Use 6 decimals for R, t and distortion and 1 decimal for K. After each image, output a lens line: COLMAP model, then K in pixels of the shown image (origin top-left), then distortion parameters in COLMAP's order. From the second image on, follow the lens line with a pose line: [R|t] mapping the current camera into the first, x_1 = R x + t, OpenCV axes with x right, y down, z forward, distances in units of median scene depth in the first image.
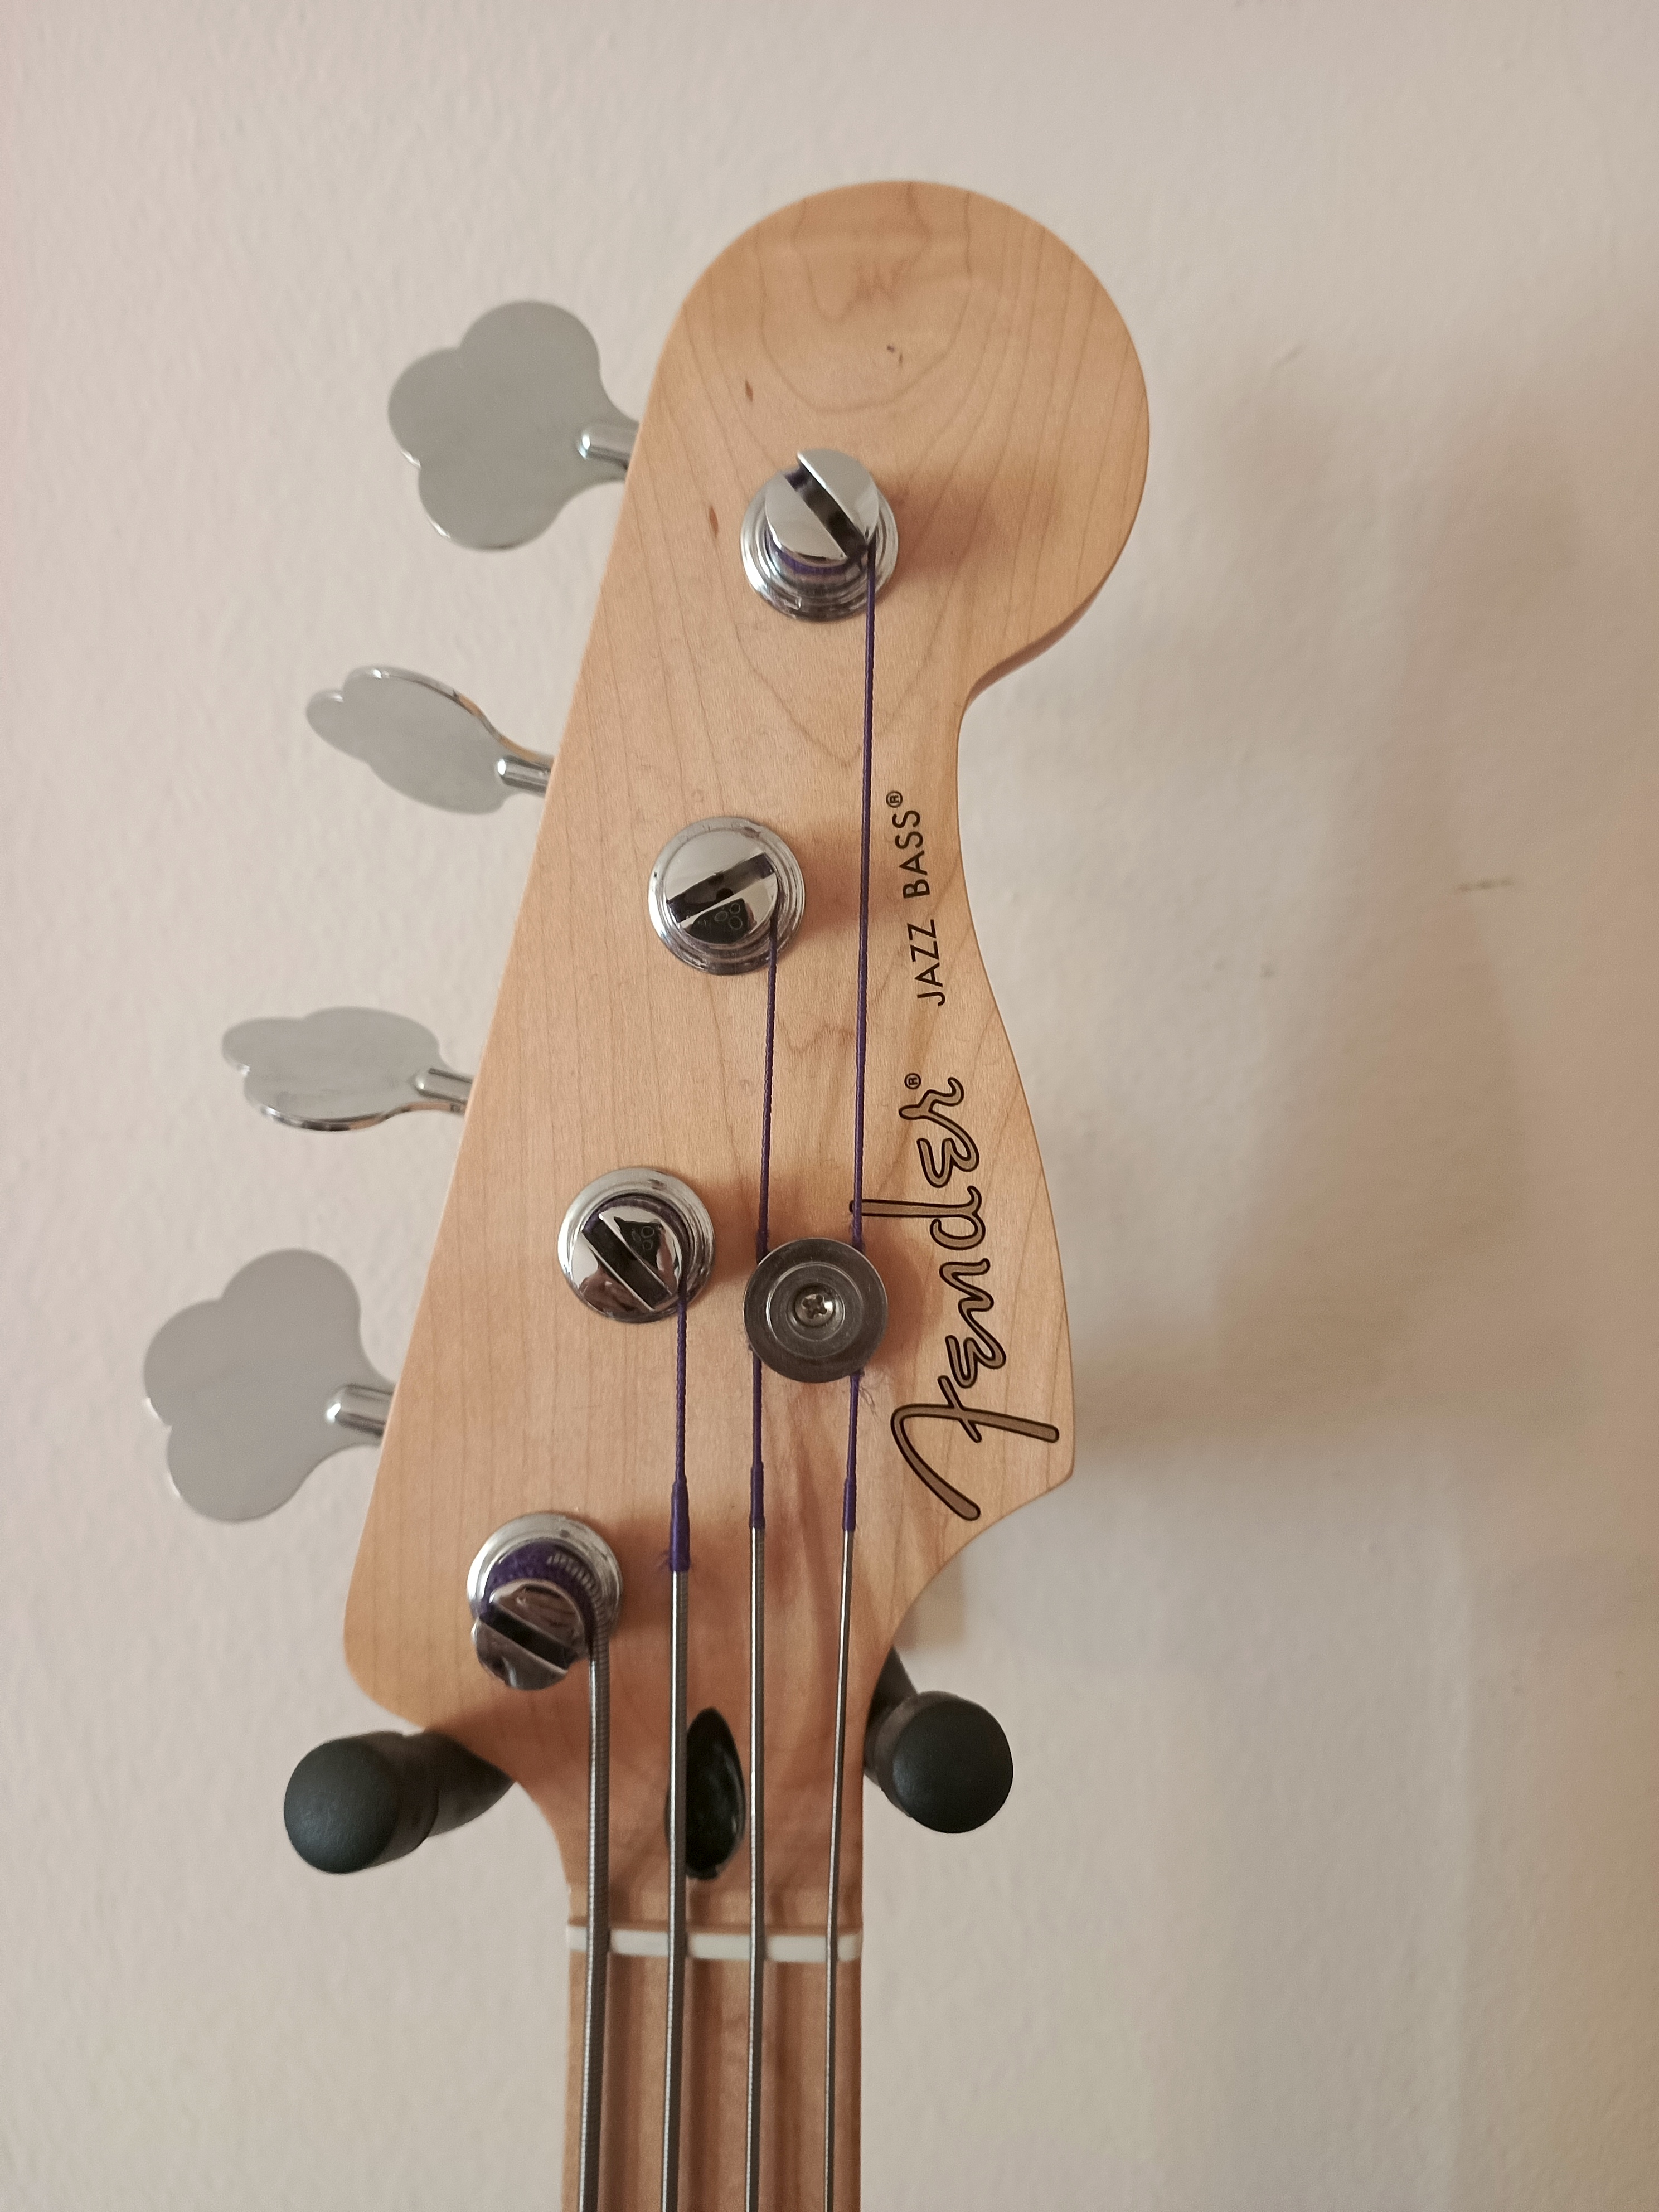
lens RADIAL K [[1675.5, 0, 823.8], [0, 1675.5, 1149.6], [0, 0, 1]] dist [-0.011007, -0.005463]
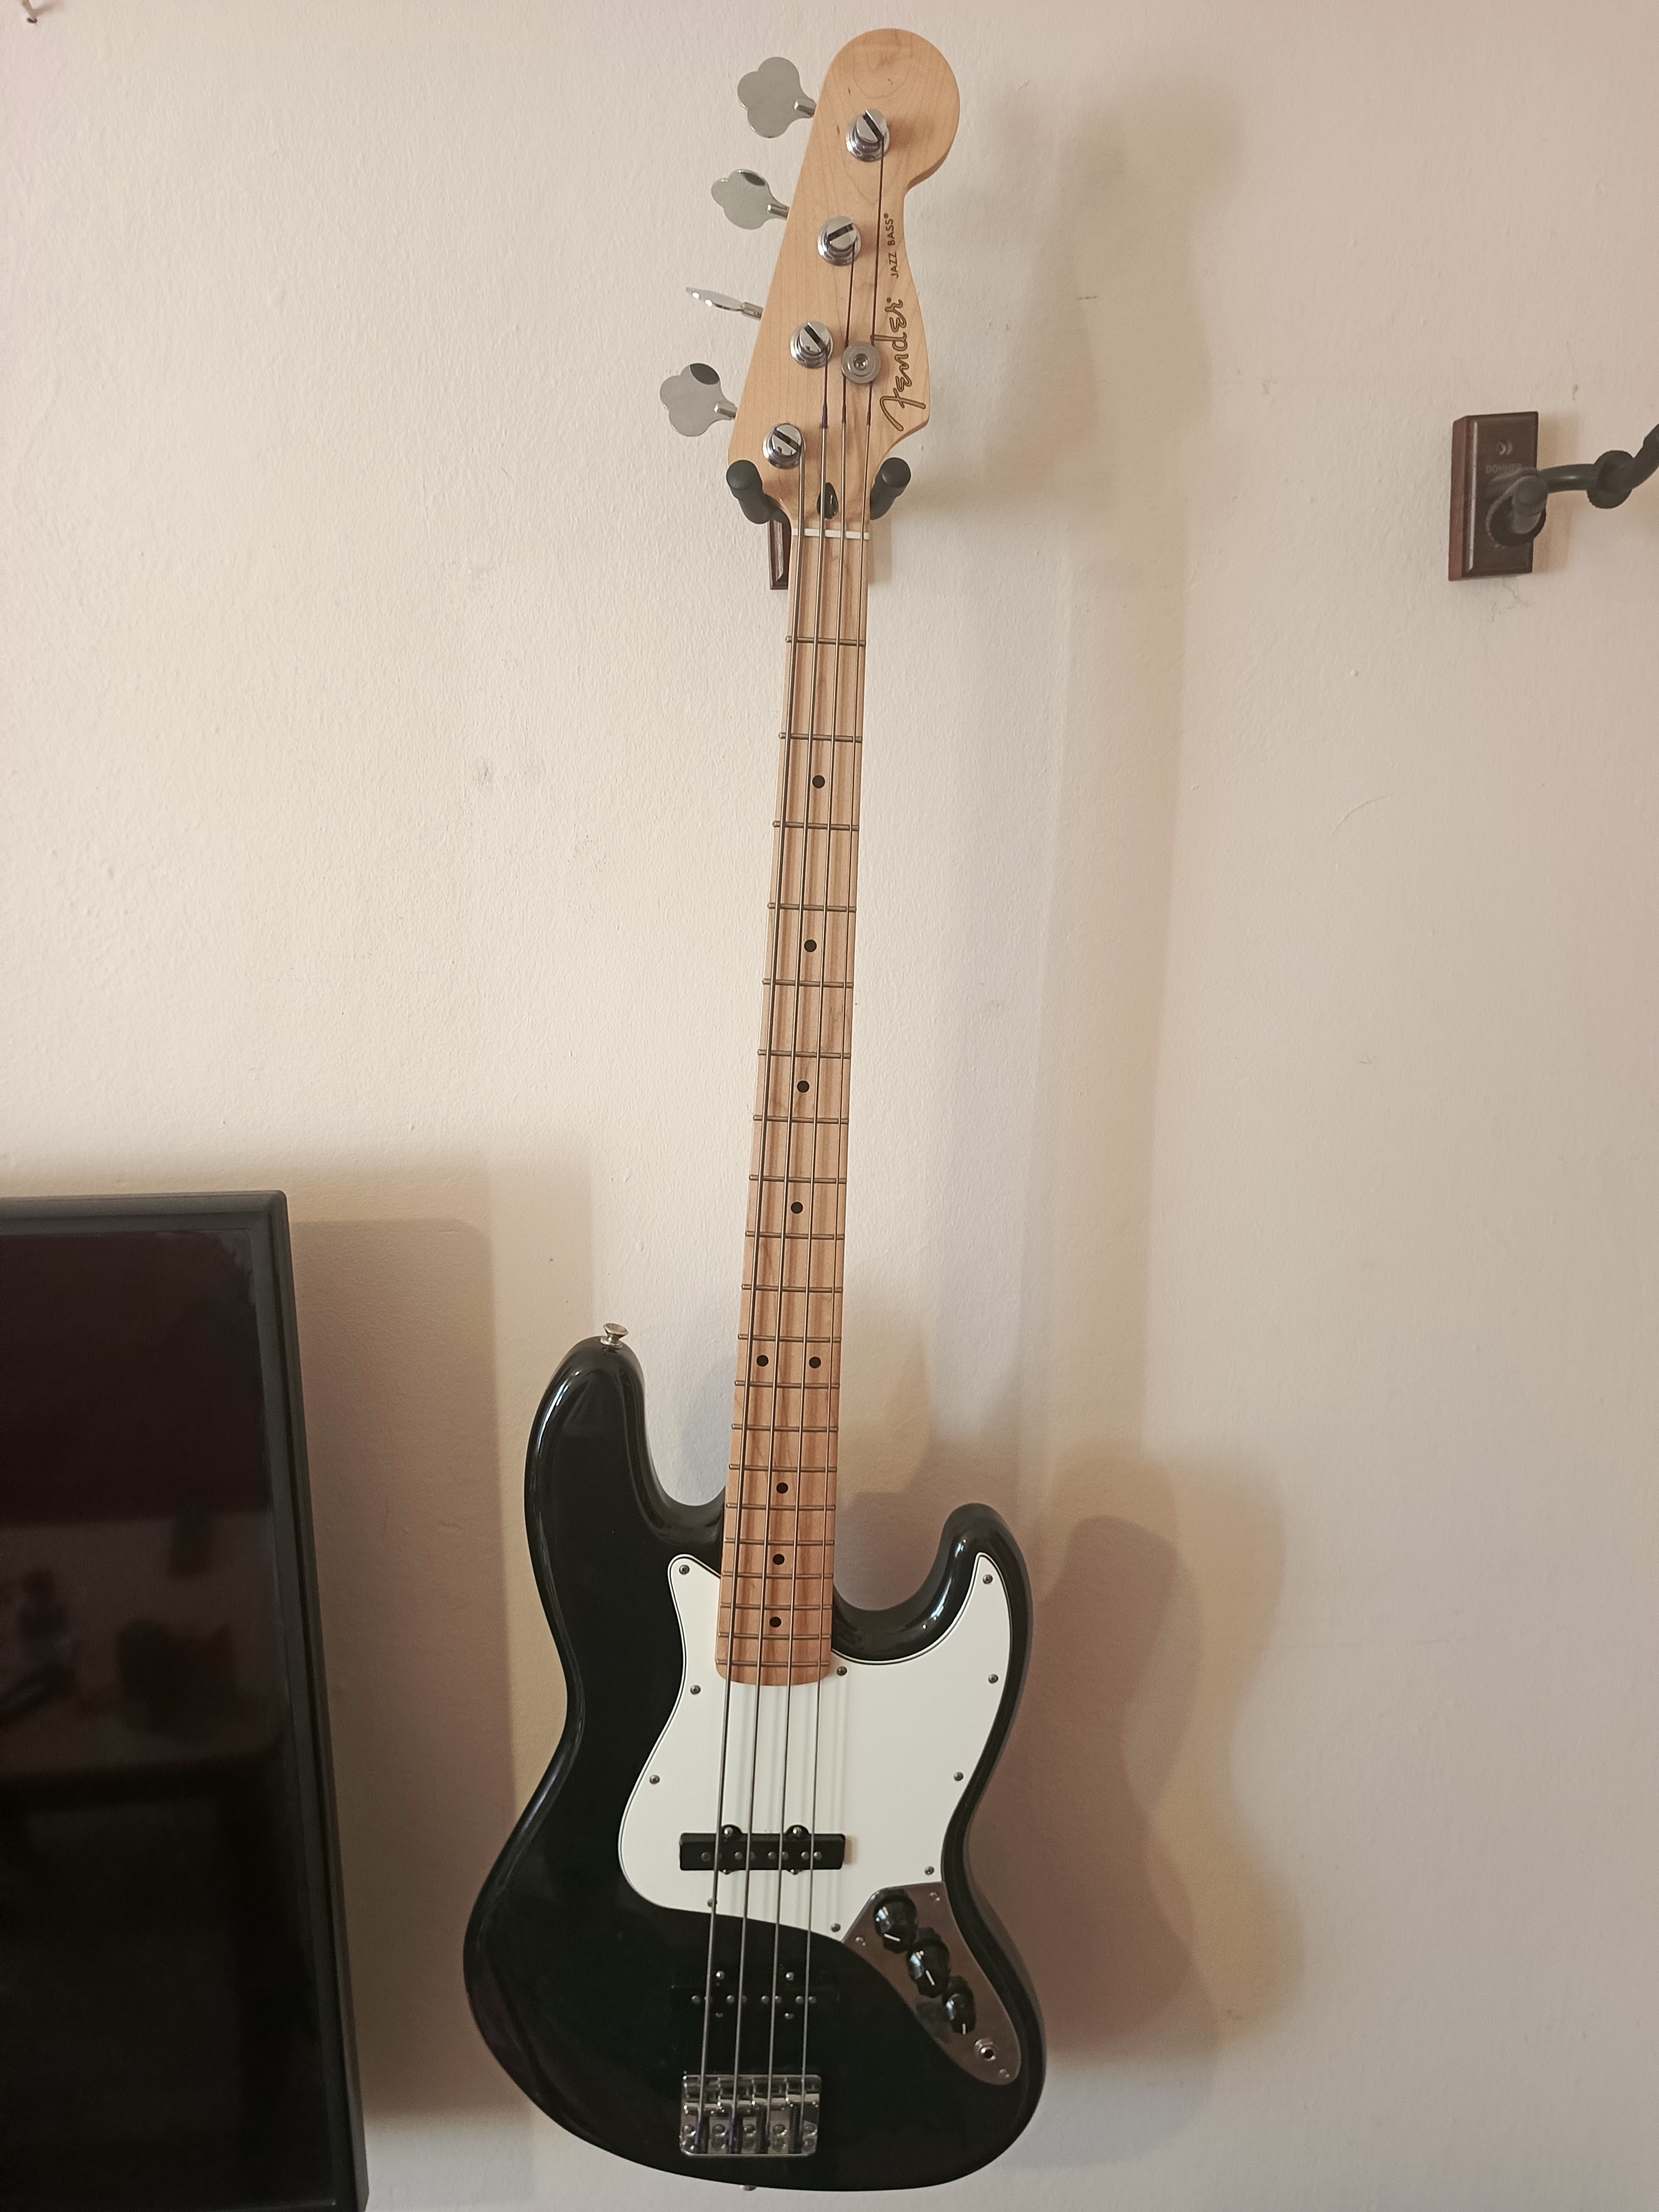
lens RADIAL K [[1539.2, 0, 817.3], [0, 1539.2, 1112.5], [0, 0, 1]] dist [-0.003521, -0.008105]
pose [[0.998285, 0.013740, 0.056900, -0.266281], [-0.022908, 0.986232, 0.163772, 1.150190], [-0.053866, -0.164795, 0.984856, -2.555330]]
